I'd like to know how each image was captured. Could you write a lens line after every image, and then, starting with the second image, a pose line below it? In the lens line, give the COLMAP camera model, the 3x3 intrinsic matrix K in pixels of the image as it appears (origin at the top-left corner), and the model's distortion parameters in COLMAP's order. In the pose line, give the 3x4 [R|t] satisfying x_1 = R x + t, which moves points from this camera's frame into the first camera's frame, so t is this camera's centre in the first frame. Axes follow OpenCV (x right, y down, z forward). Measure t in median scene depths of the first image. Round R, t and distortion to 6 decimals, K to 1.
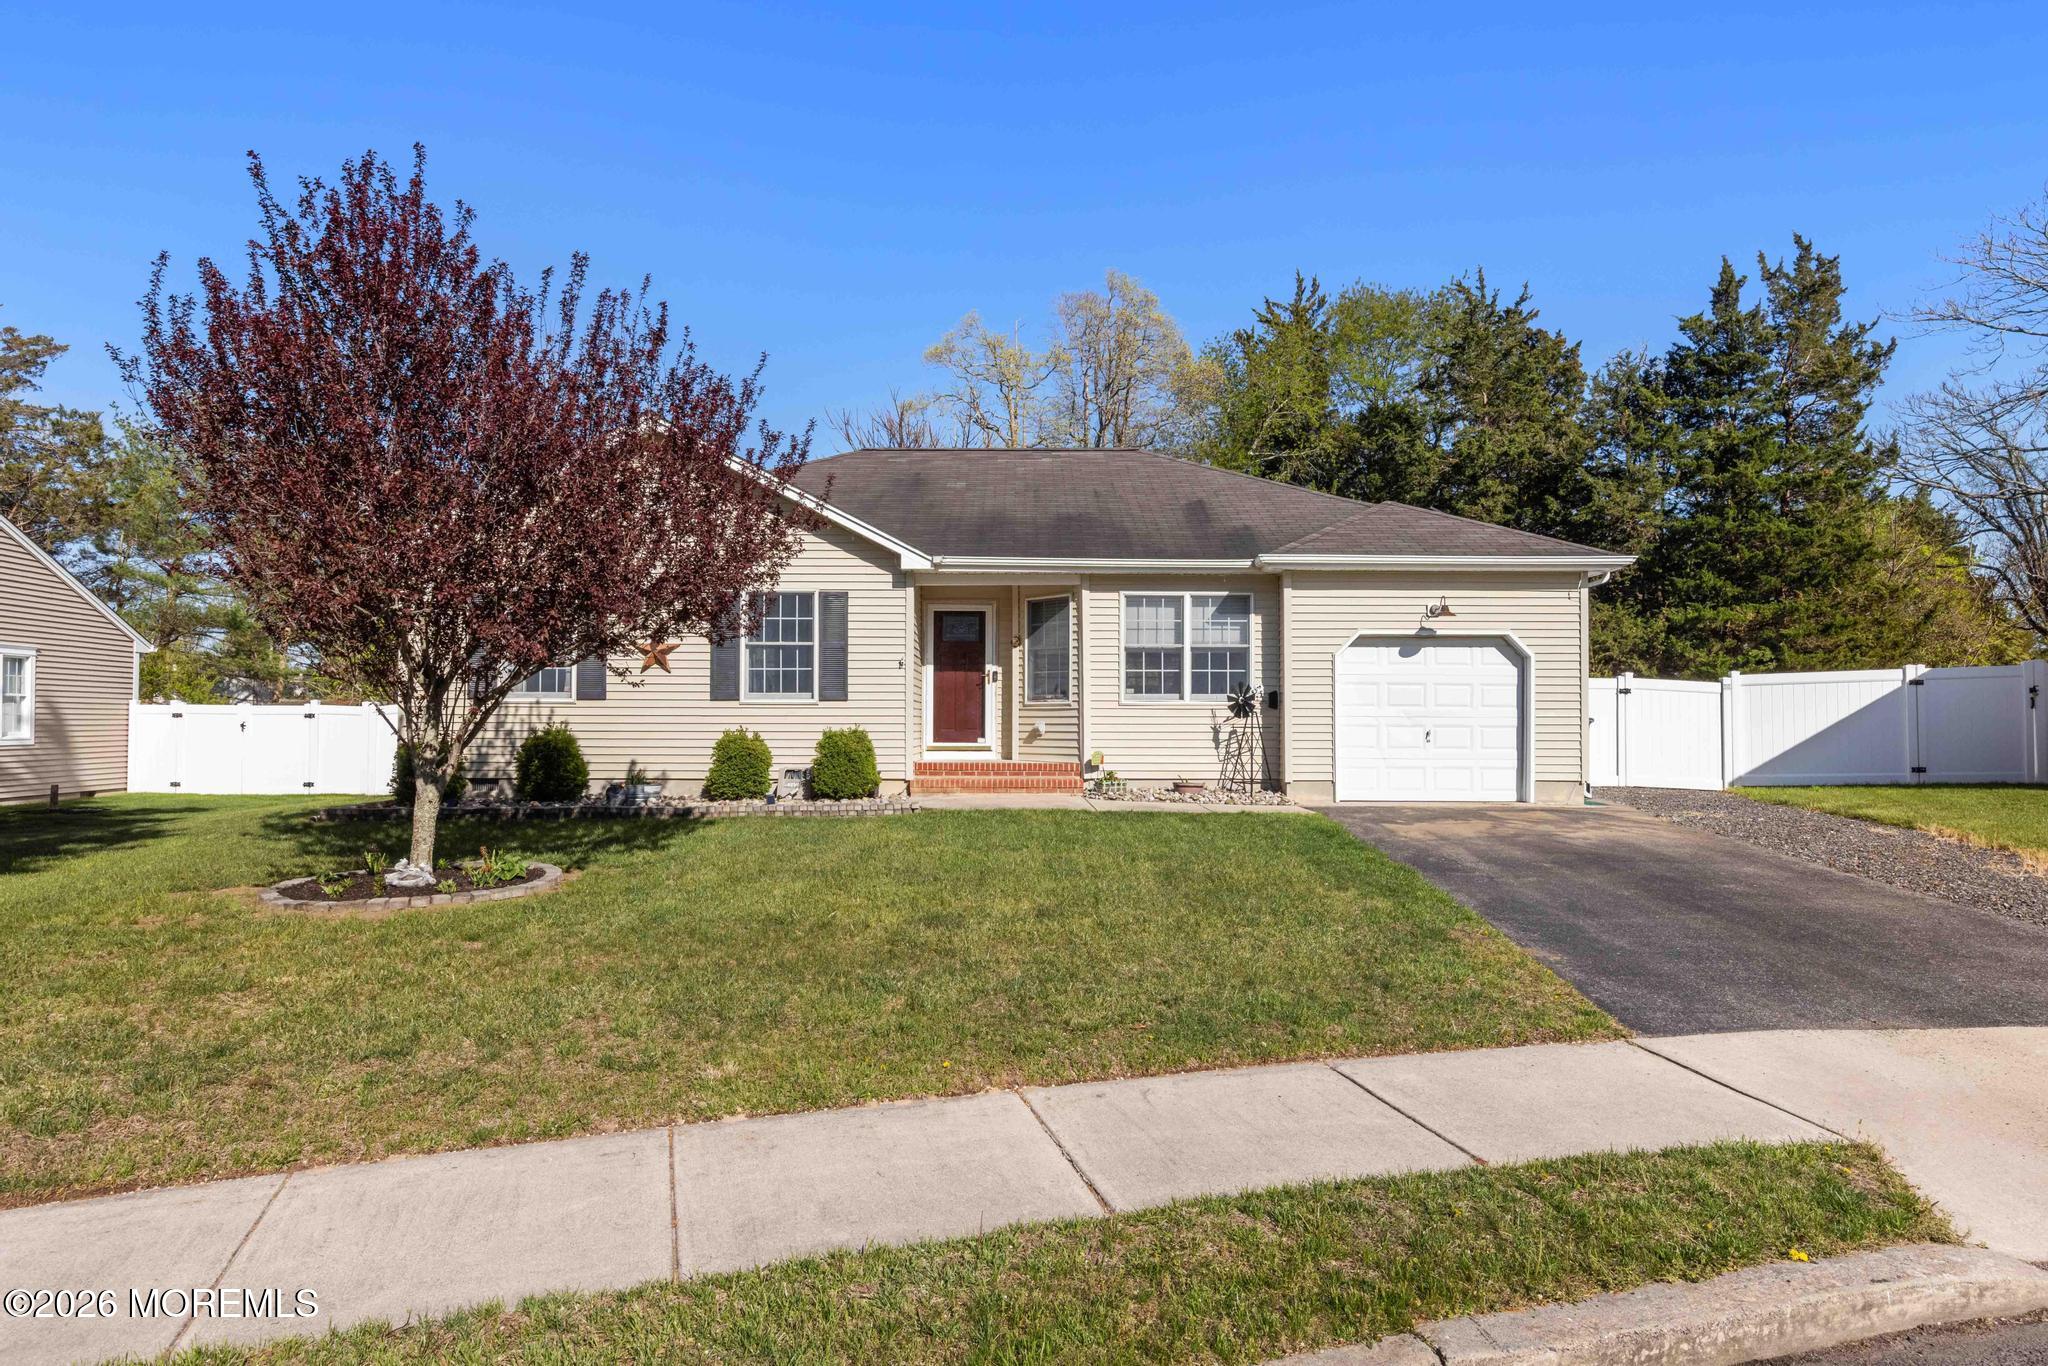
lens RADIAL K [[1134.2, 0, 1024.0], [0, 1134.2, 683.0], [0, 0, 1]] dist [-0.018954, -0.000011]
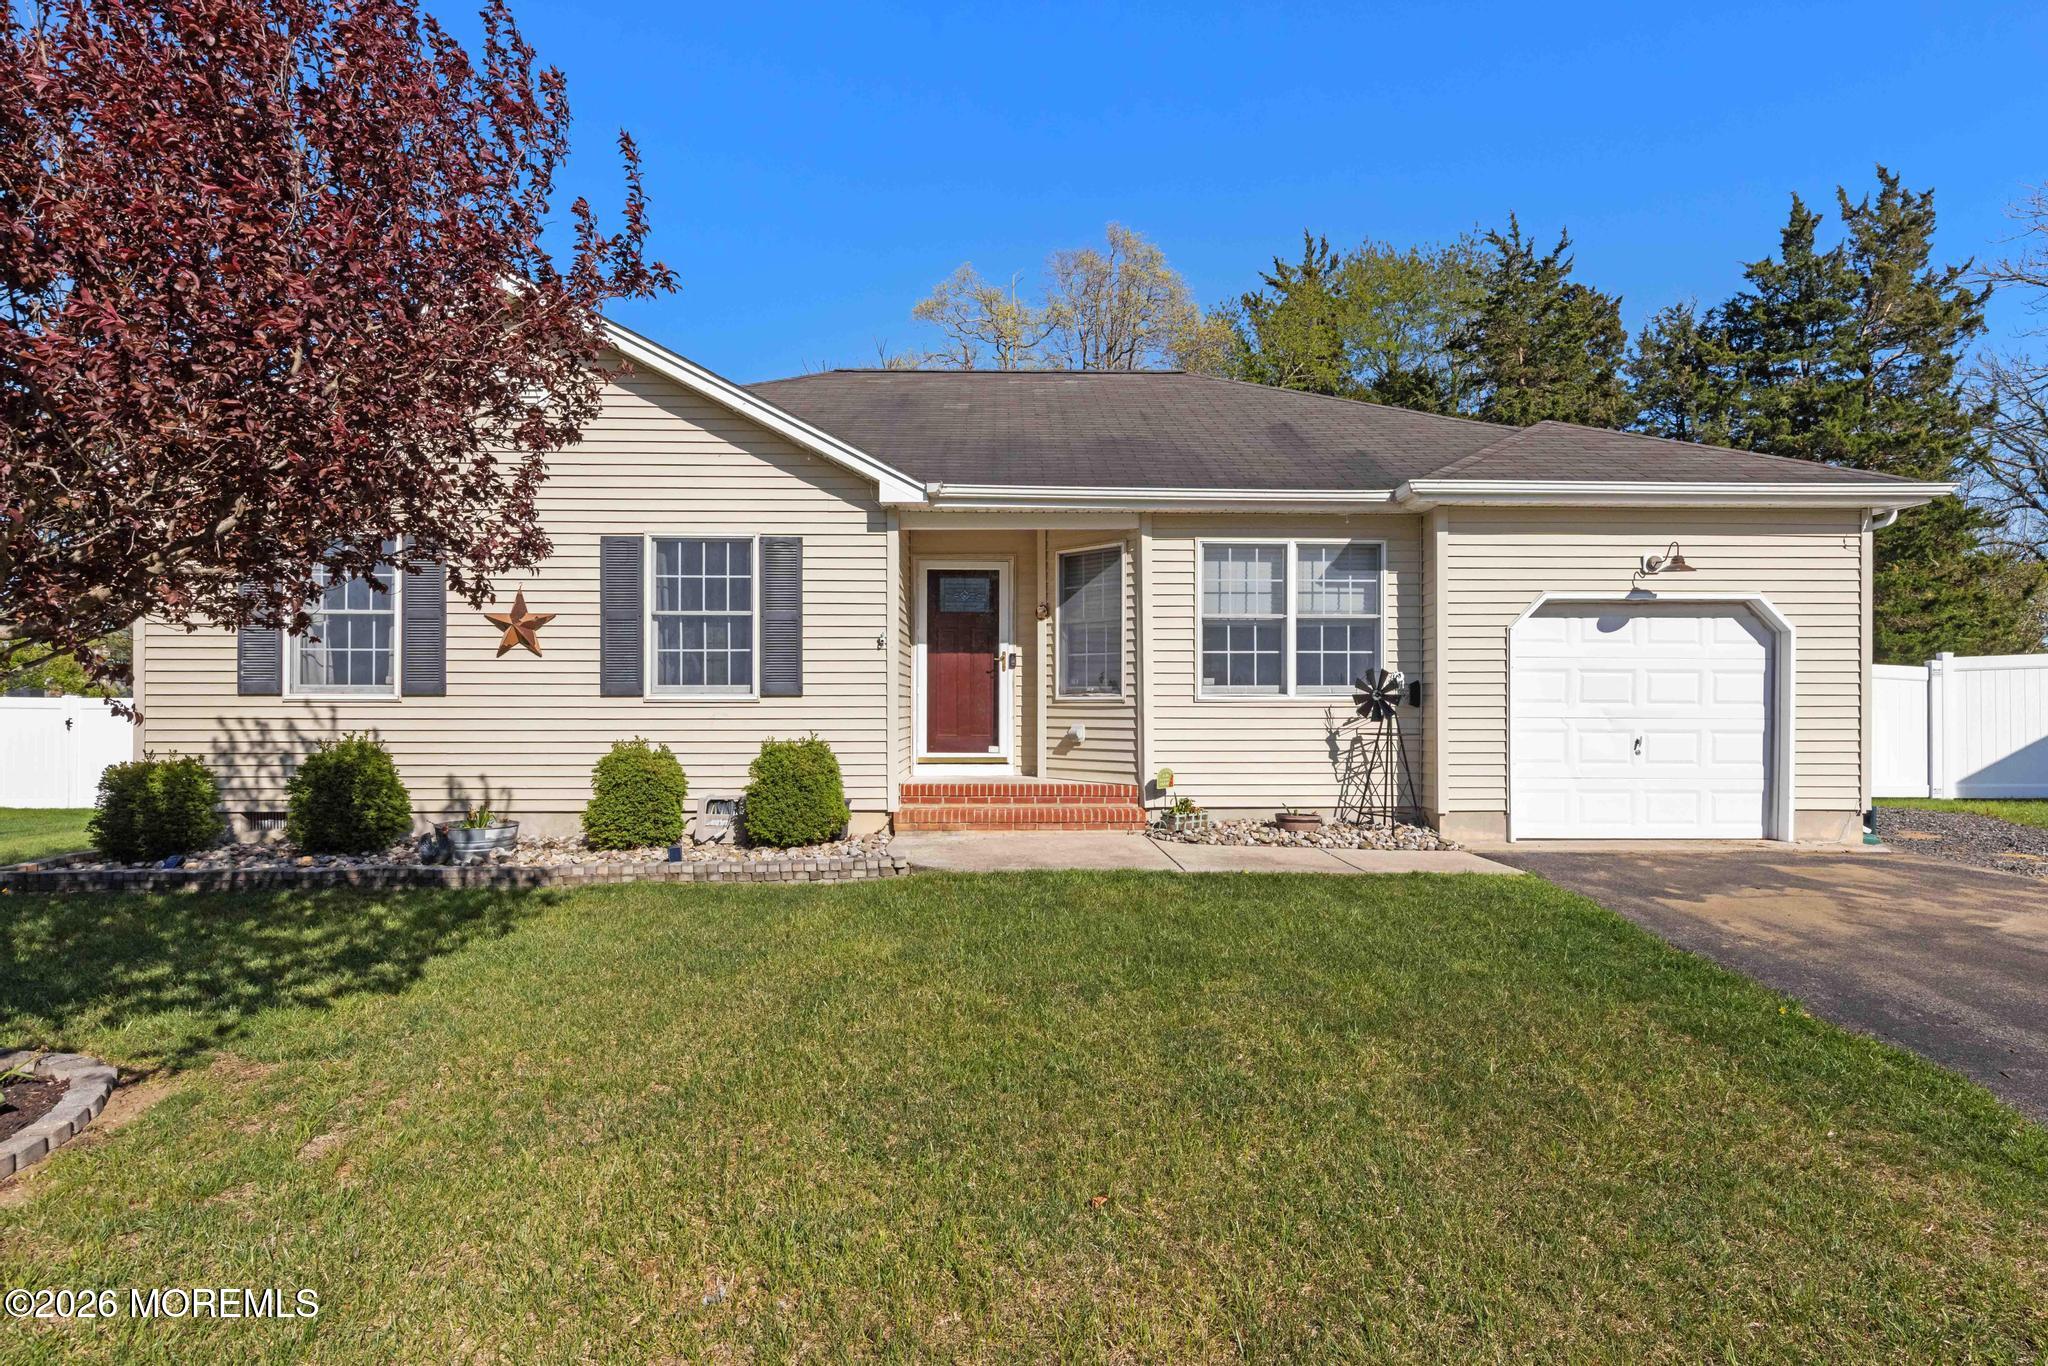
lens RADIAL K [[1064.6, 0, 1024.0], [0, 1064.6, 683.0], [0, 0, 1]] dist [0.000406, 0.000395]
pose [[0.999899, -0.001708, 0.014105, -0.029881], [0.001469, 0.999856, 0.016896, -0.003153], [-0.014132, -0.016874, 0.999758, 0.346727]]
